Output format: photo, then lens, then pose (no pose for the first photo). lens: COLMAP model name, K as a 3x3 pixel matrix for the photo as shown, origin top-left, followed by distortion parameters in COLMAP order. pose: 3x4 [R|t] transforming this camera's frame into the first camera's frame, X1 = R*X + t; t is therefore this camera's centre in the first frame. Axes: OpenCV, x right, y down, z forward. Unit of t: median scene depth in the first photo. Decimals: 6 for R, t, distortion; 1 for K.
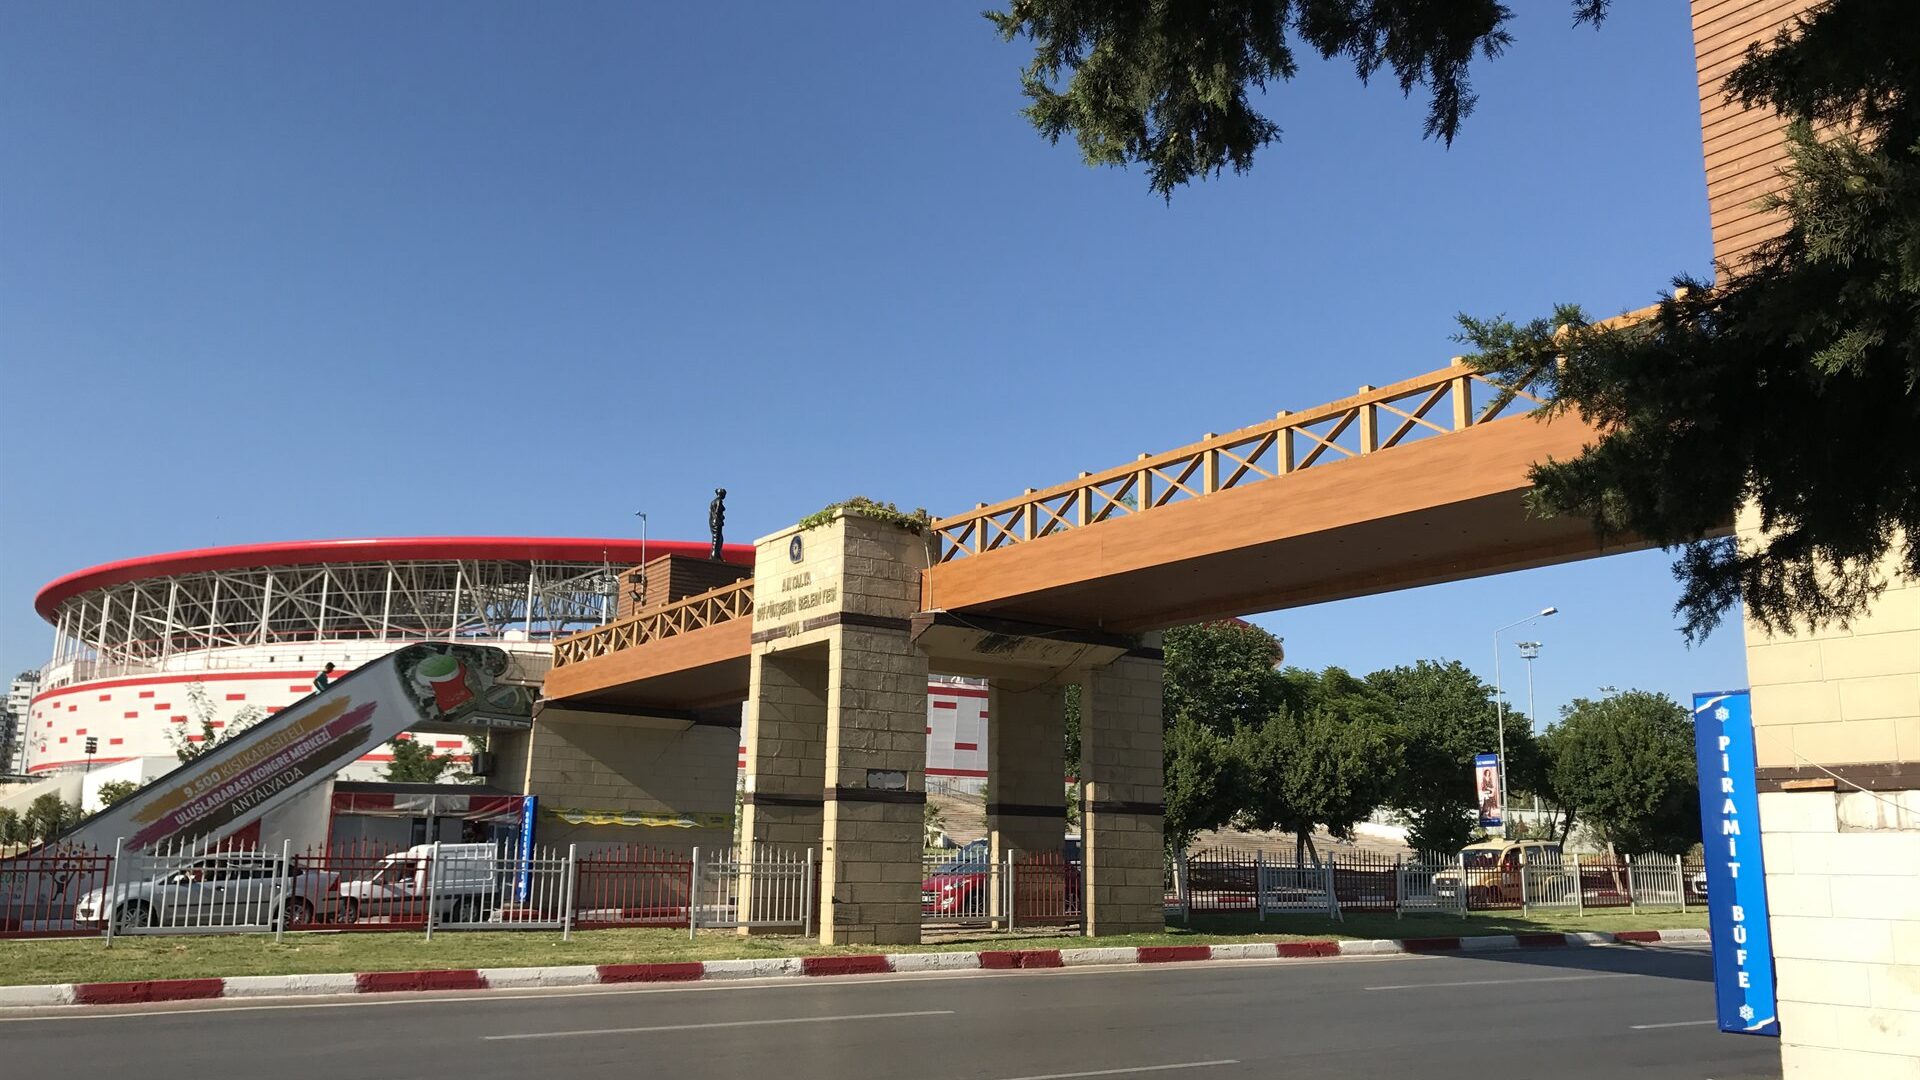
lens RADIAL K [[1520.6, 0, 952.4], [0, 1520.6, 522.9], [0, 0, 1]] dist [0.076693, -0.147561]
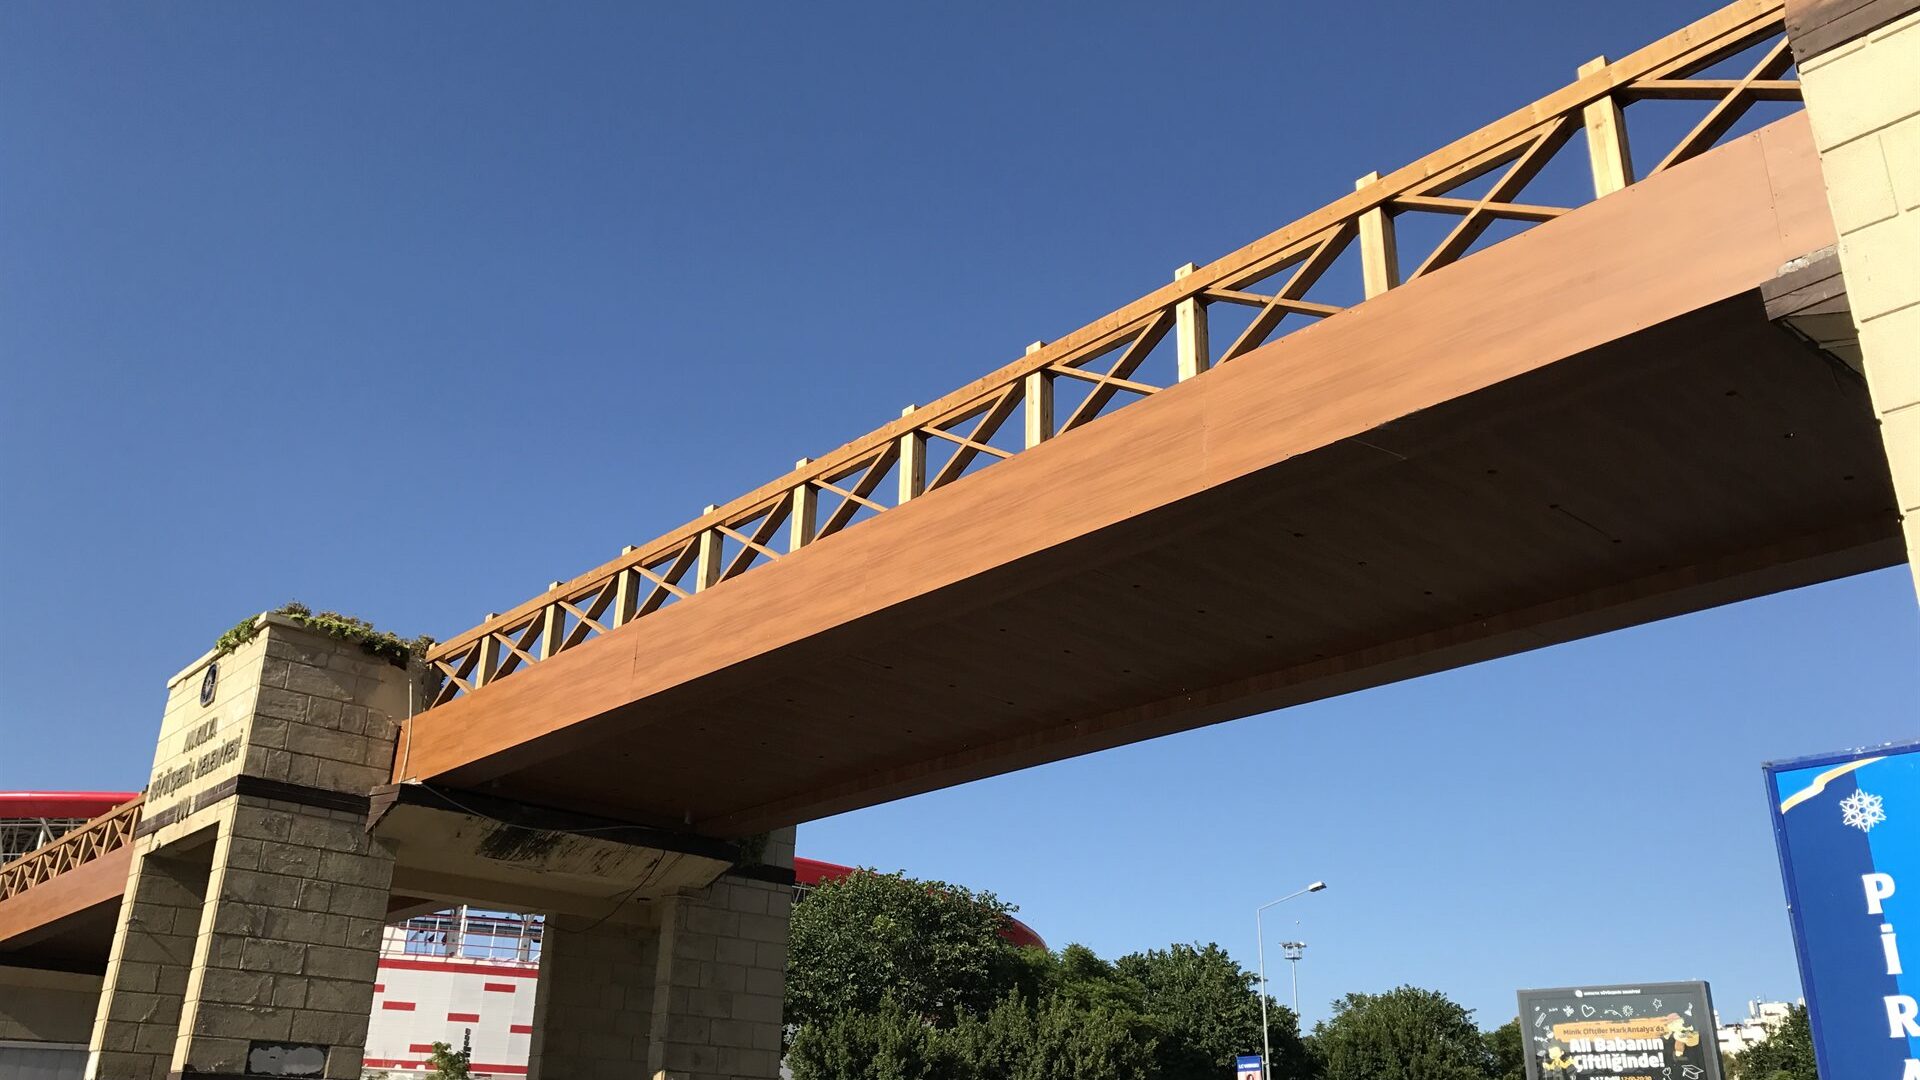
lens RADIAL K [[1541.9, 0, 949.3], [0, 1541.9, 552.7], [0, 0, 1]] dist [0.044039, -0.074143]
pose [[0.988834, 0.059440, 0.136650, 0.083400], [-0.035860, 0.984971, -0.168956, 0.045801], [-0.144639, 0.162170, 0.976105, 0.231229]]
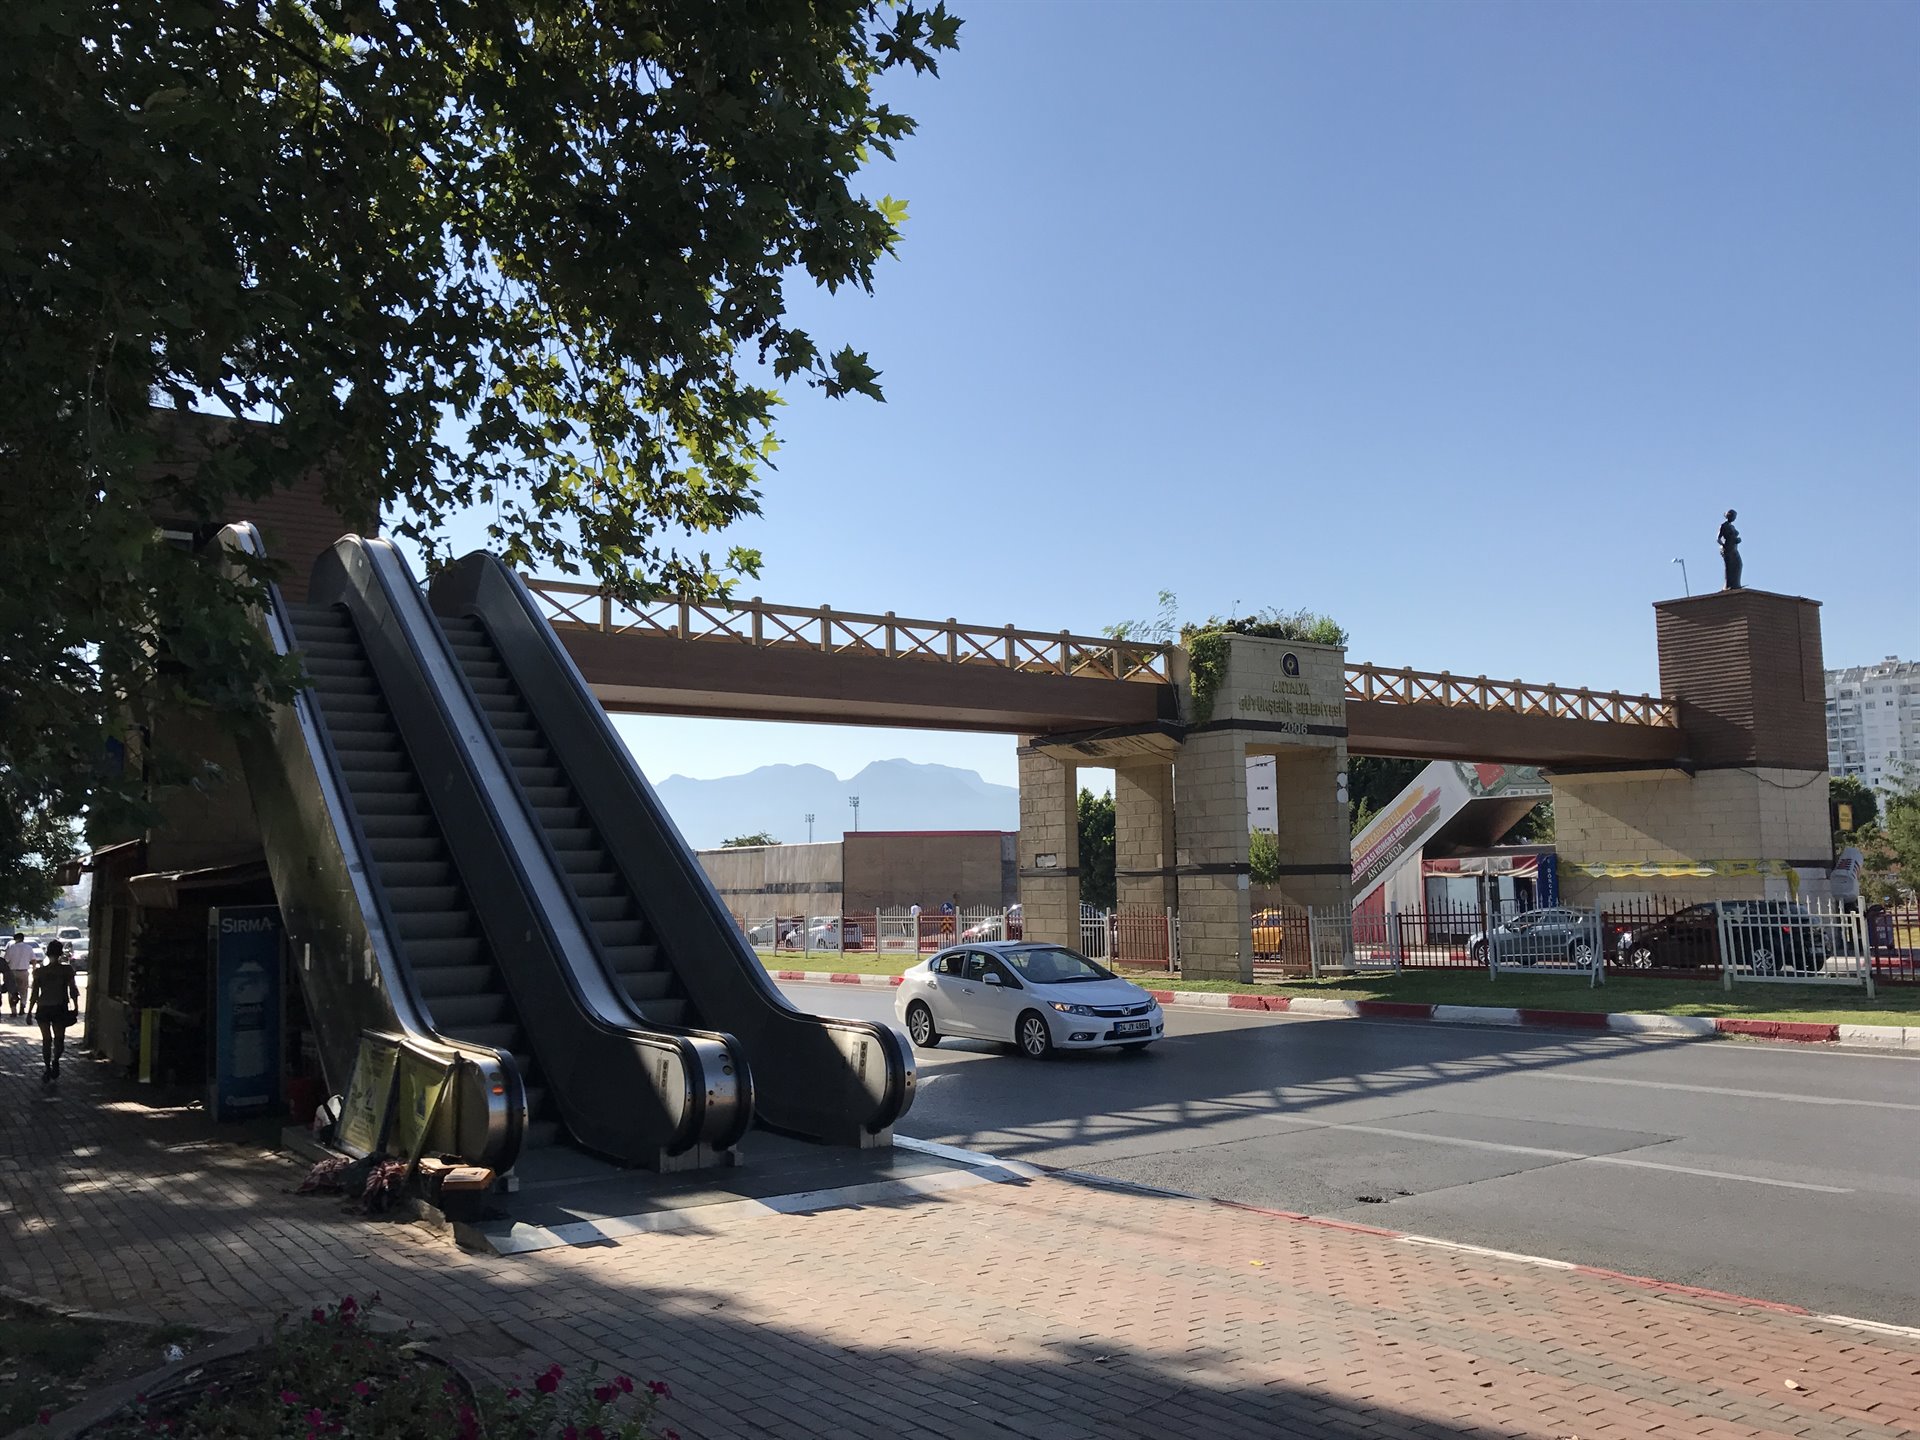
lens RADIAL K [[1567.3, 0, 960.0], [0, 1567.3, 720.0], [0, 0, 1]] dist [0.022228, 0.004313]
pose [[0.026005, -0.124116, -0.991927, 0.969556], [0.227030, 0.967068, -0.115053, 0.133318], [0.973540, -0.222205, 0.053327, 0.610537]]
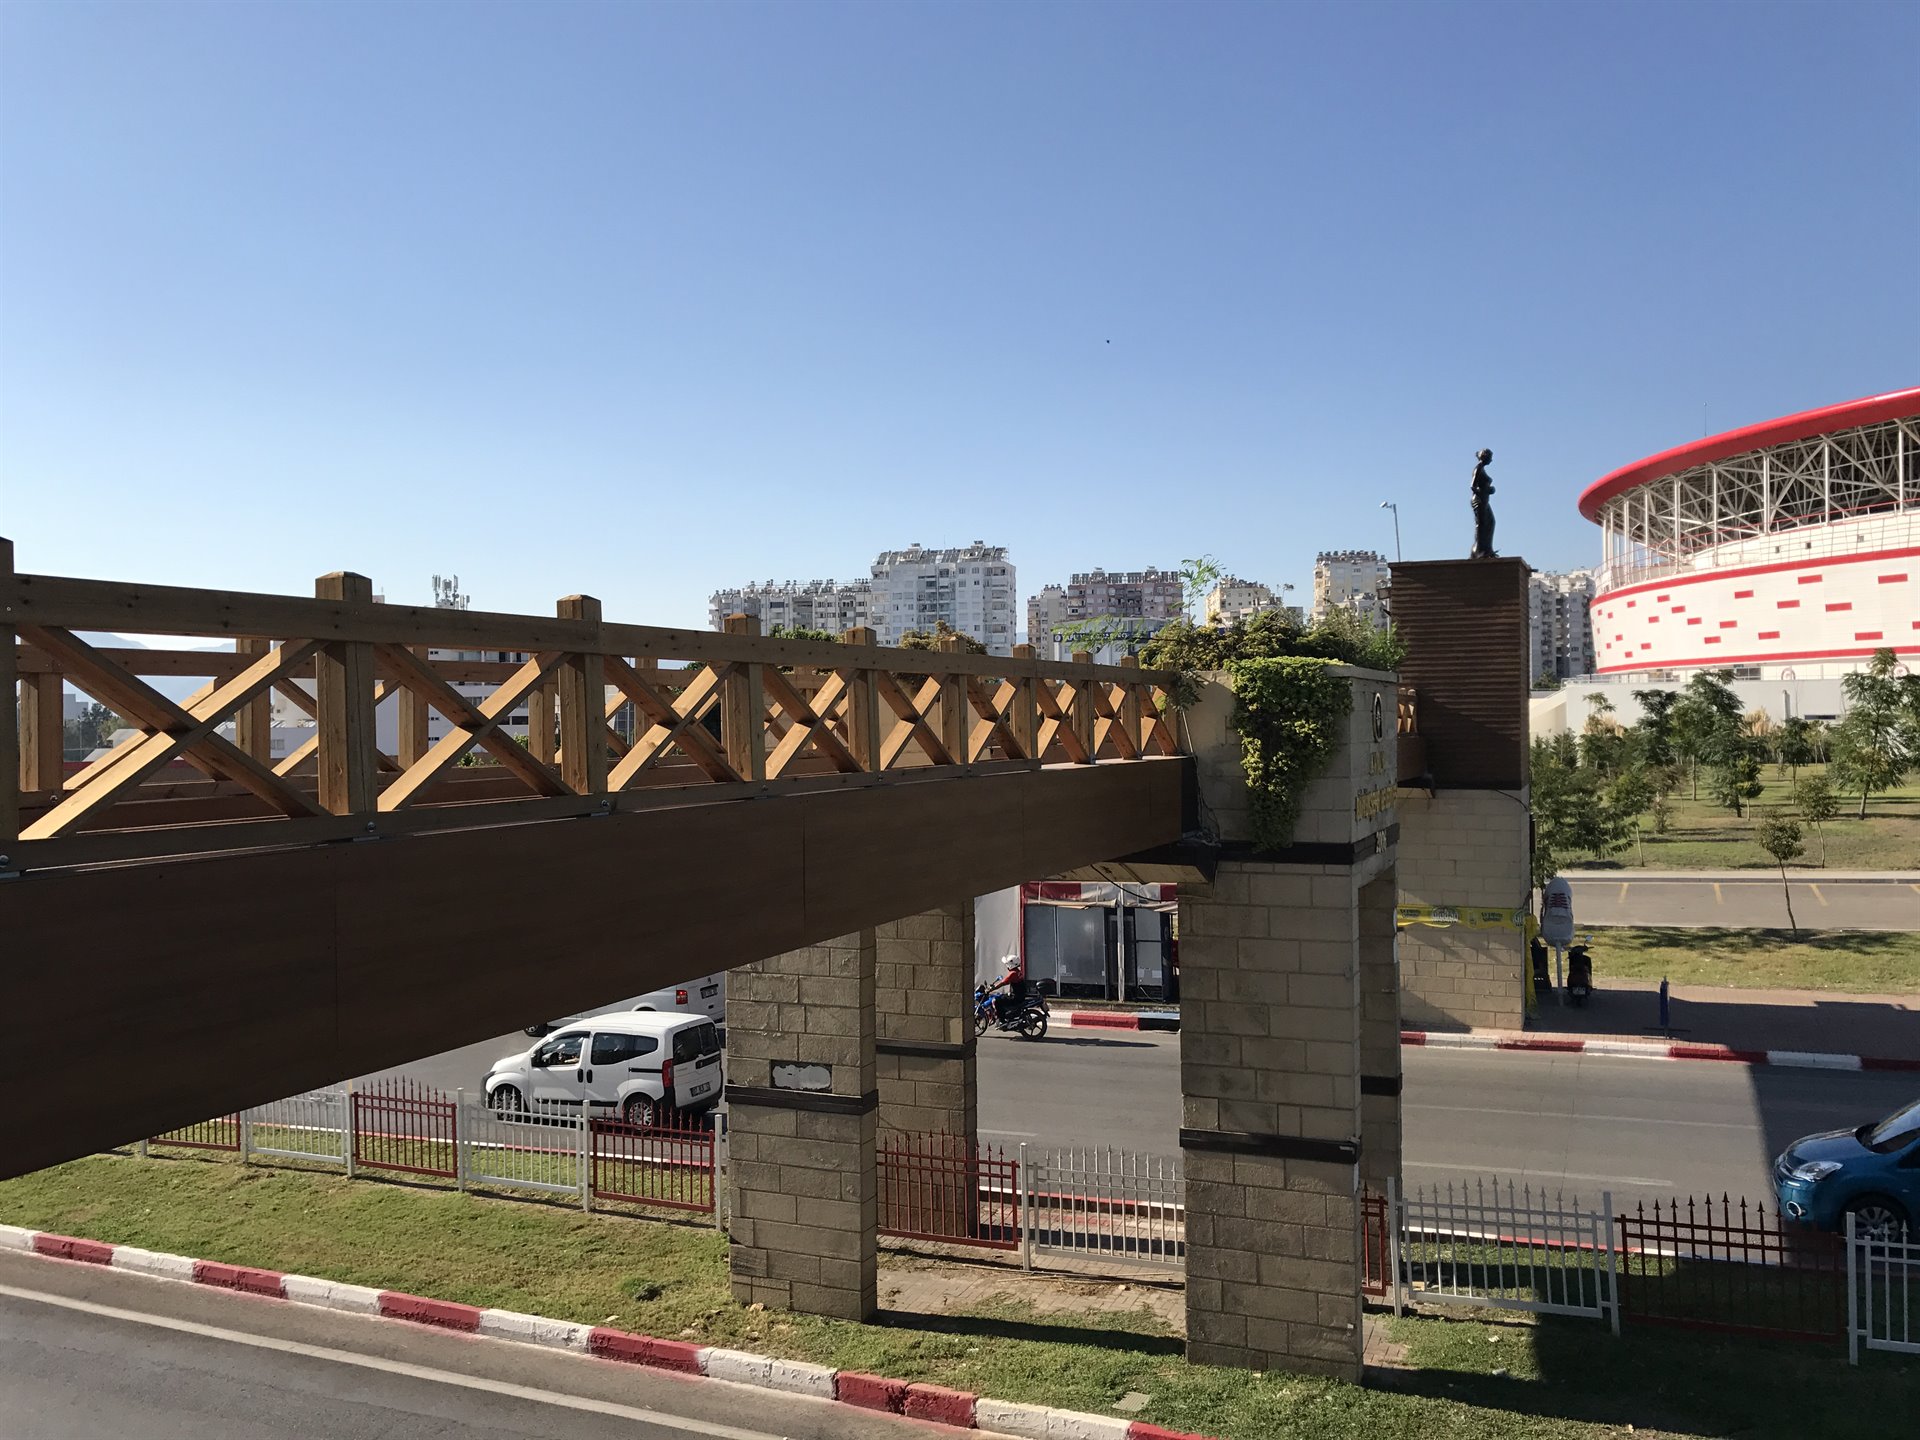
lens RADIAL K [[1569.5, 0, 961.2], [0, 1569.5, 717.8], [0, 0, 1]] dist [-0.000585, 0.051538]
pose [[0.548440, -0.026810, -0.835760, 0.404988], [0.200972, 0.974415, 0.100623, -0.029083], [0.811680, -0.223150, 0.539797, 0.500457]]
